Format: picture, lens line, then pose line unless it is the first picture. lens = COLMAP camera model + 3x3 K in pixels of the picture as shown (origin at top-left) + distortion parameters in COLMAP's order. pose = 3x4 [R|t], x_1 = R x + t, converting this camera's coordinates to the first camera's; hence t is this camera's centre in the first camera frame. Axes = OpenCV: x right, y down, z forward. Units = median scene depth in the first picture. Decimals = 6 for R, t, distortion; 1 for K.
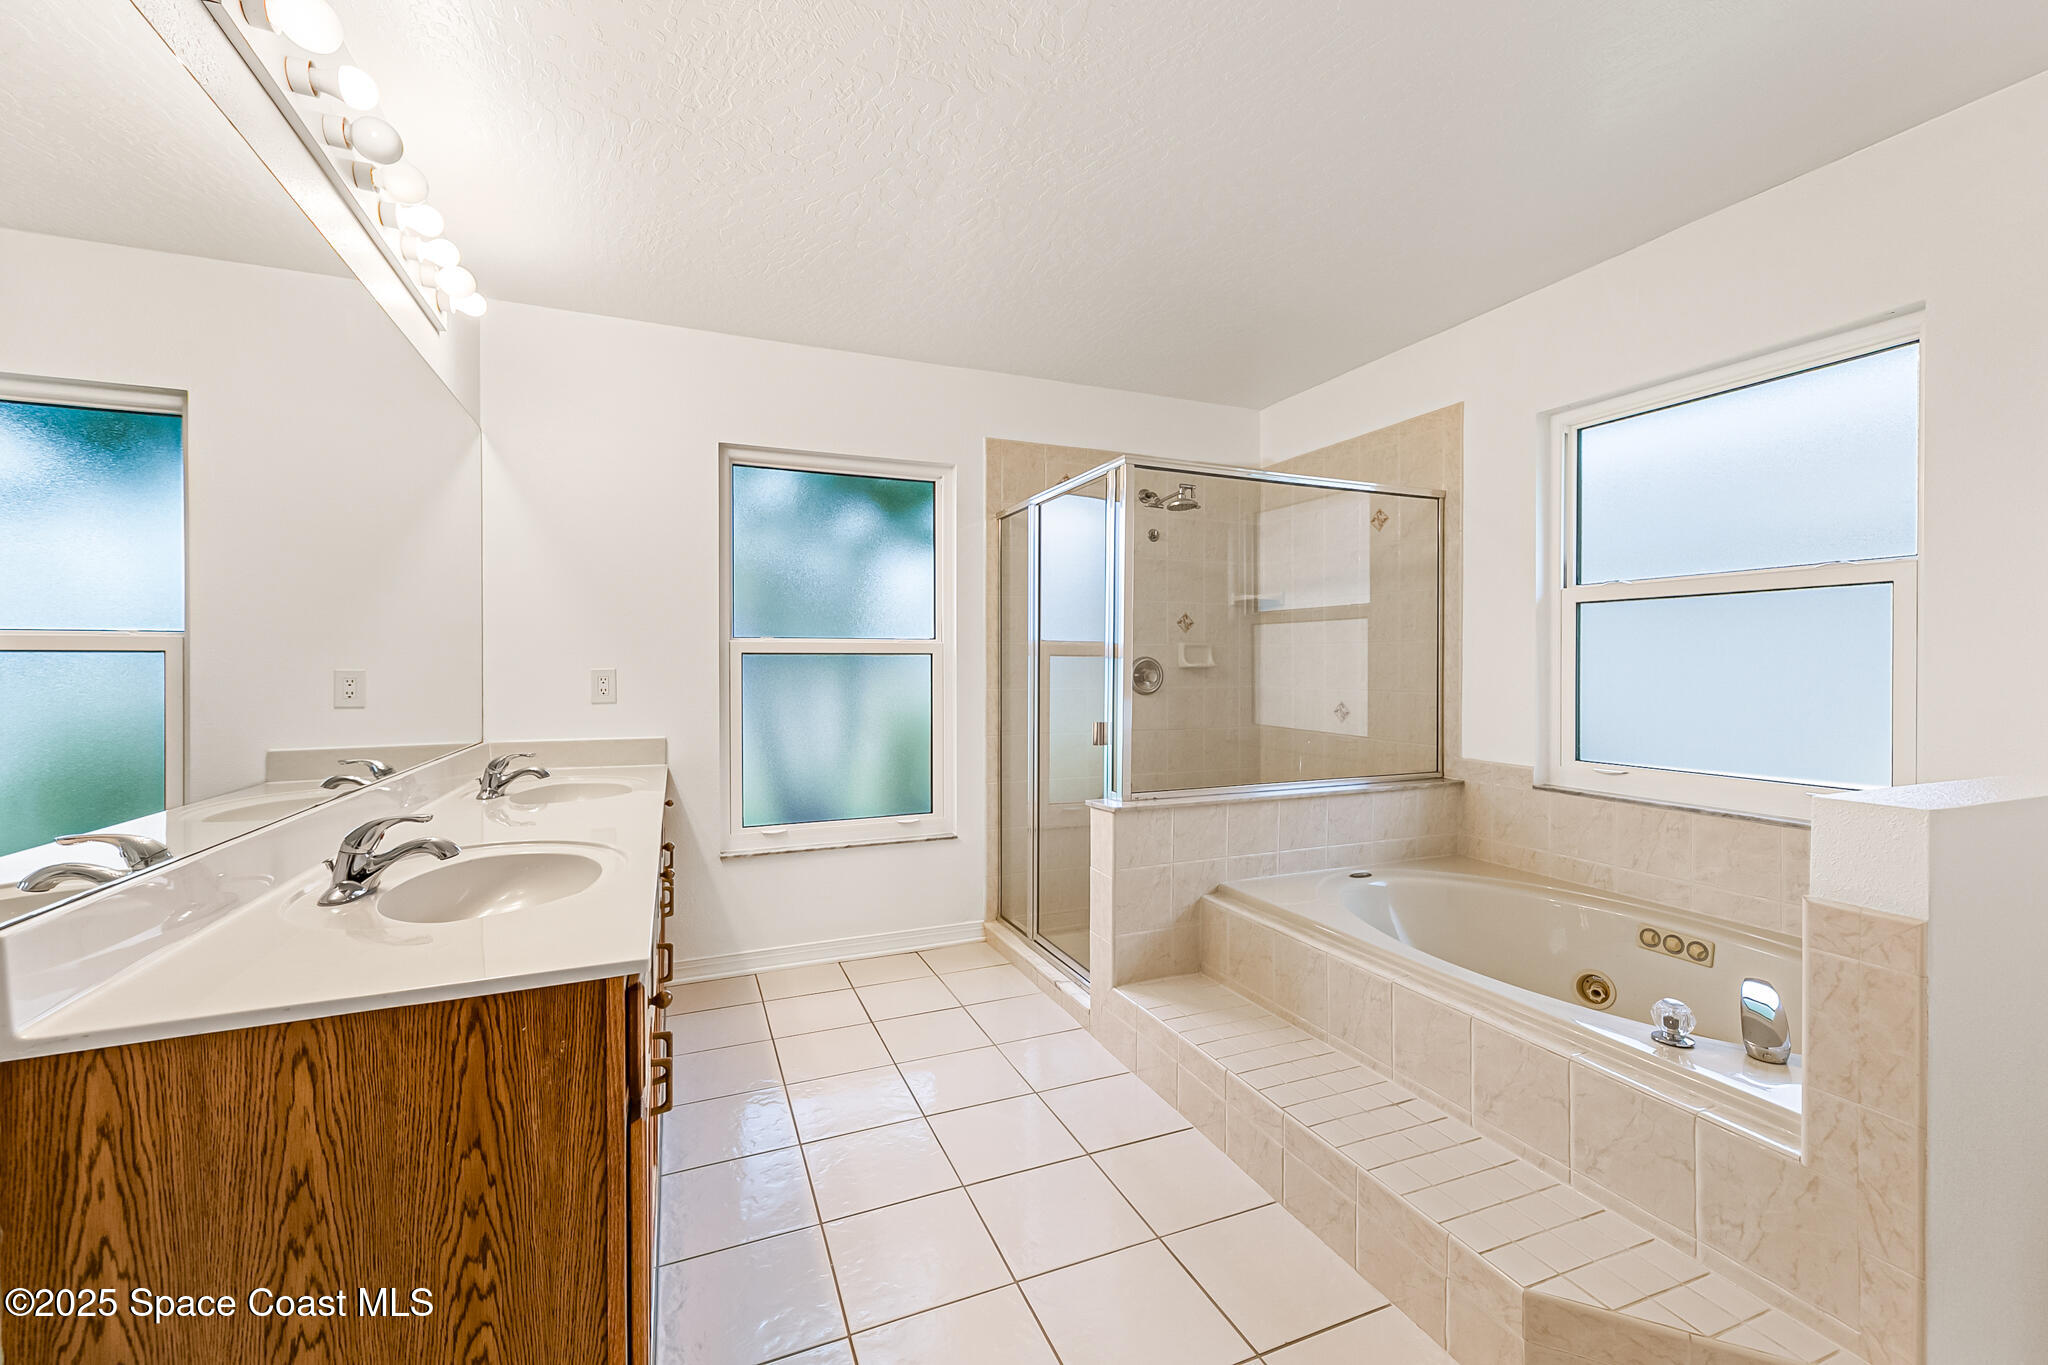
lens RADIAL K [[828.7, 0, 1053.7], [0, 828.7, 664.5], [0, 0, 1]] dist [0.001407, 0.000112]
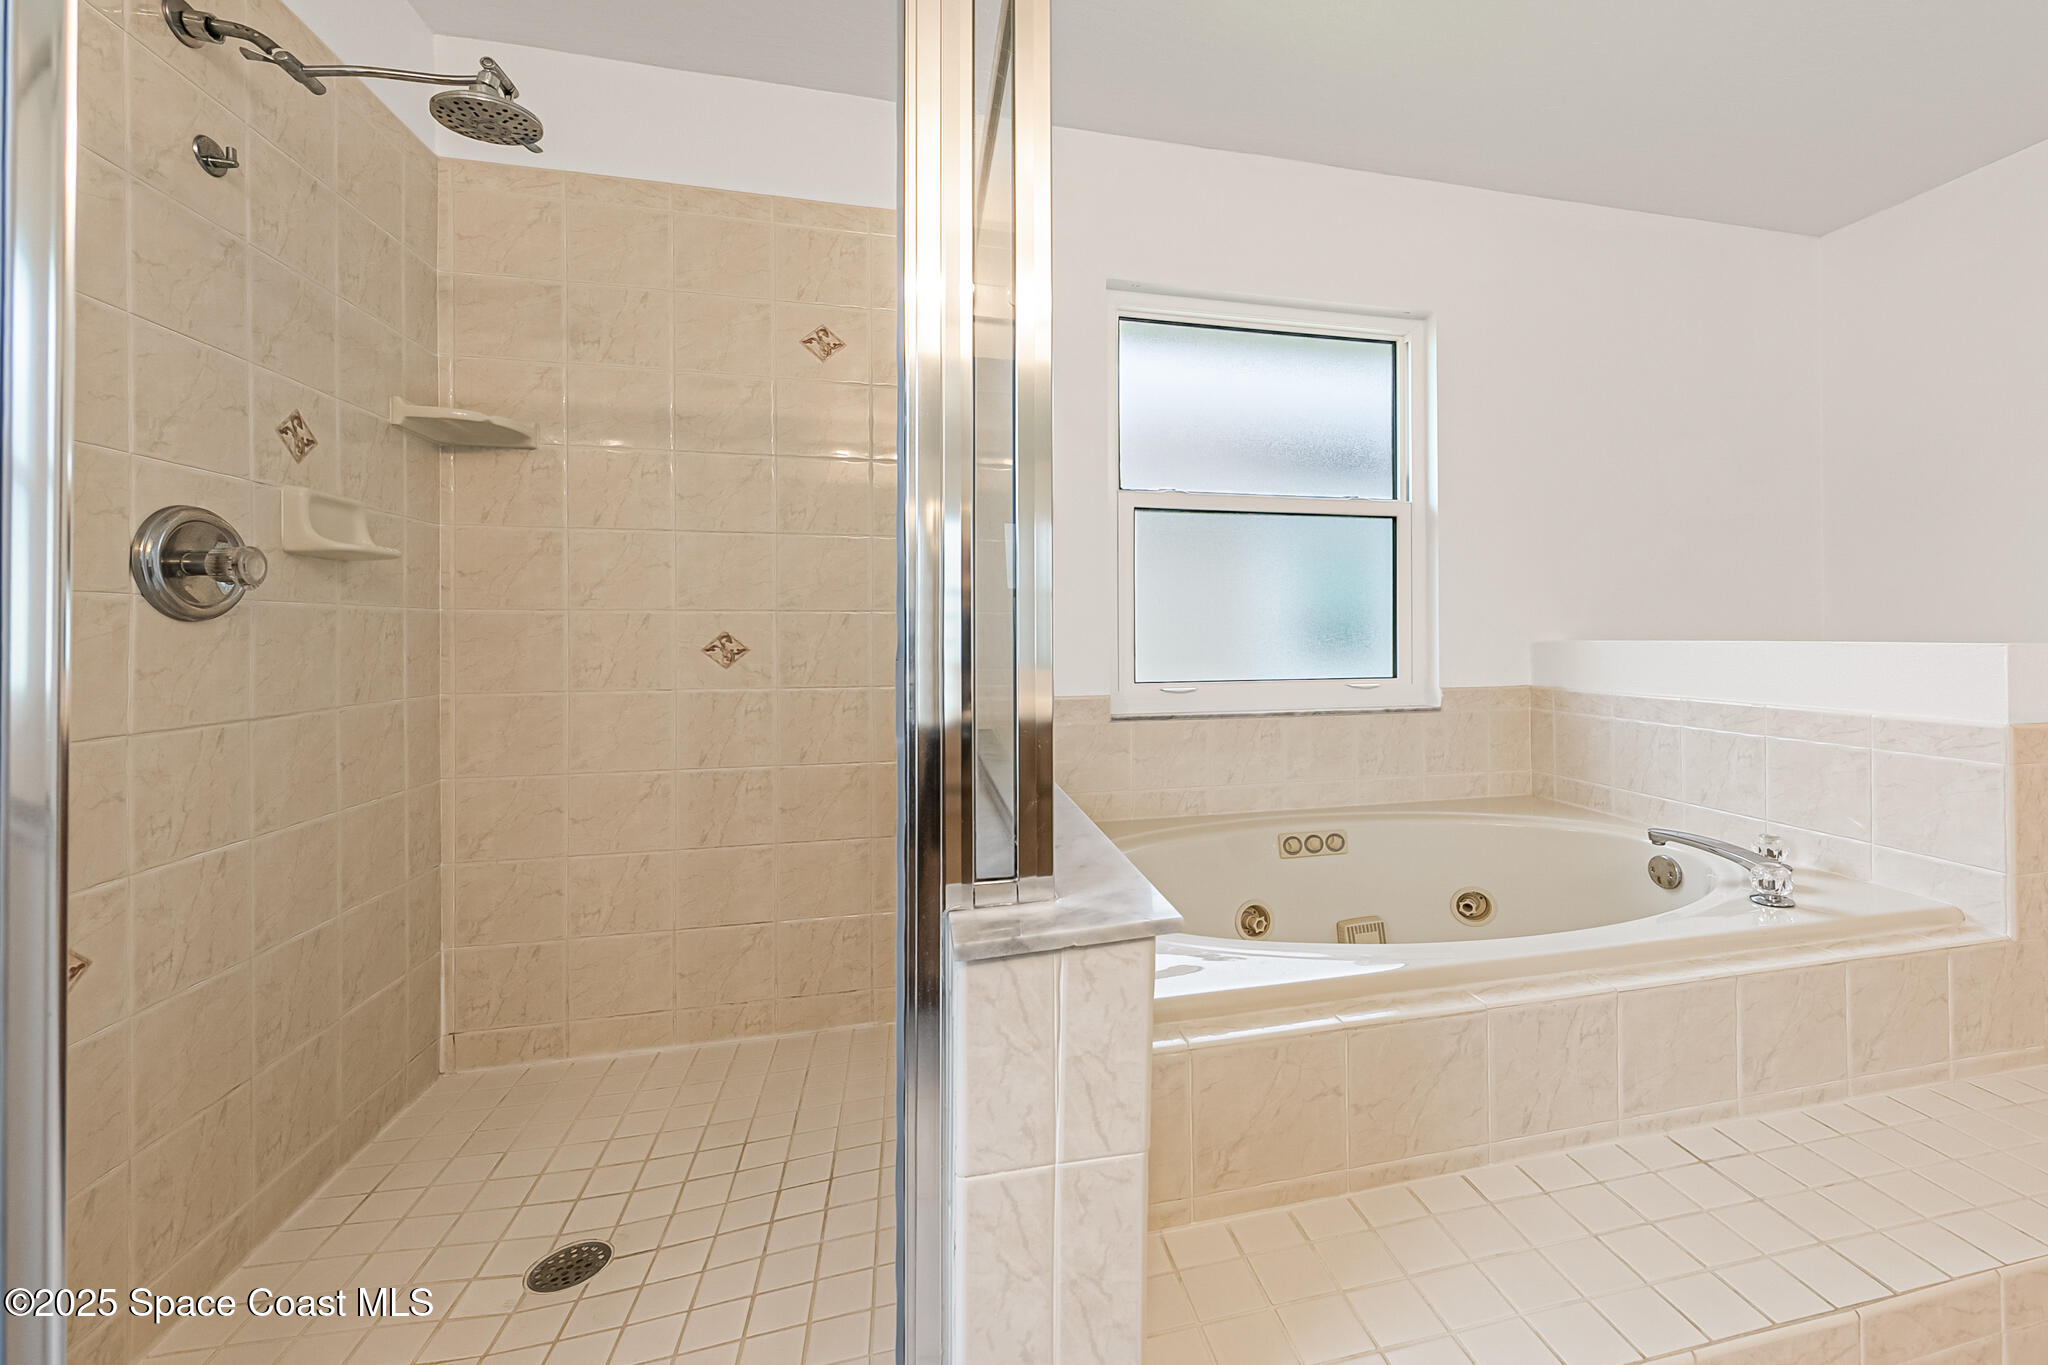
lens RADIAL K [[768.1, 0, 1024.3], [0, 768.1, 635.3], [0, 0, 1]] dist [-0.000316, -0.000036]
pose [[0.176044, 0.003017, 0.984378, -0.224713], [-0.003443, 0.999991, -0.002449, 0.071391], [-0.984376, -0.002958, 0.176053, 1.040163]]
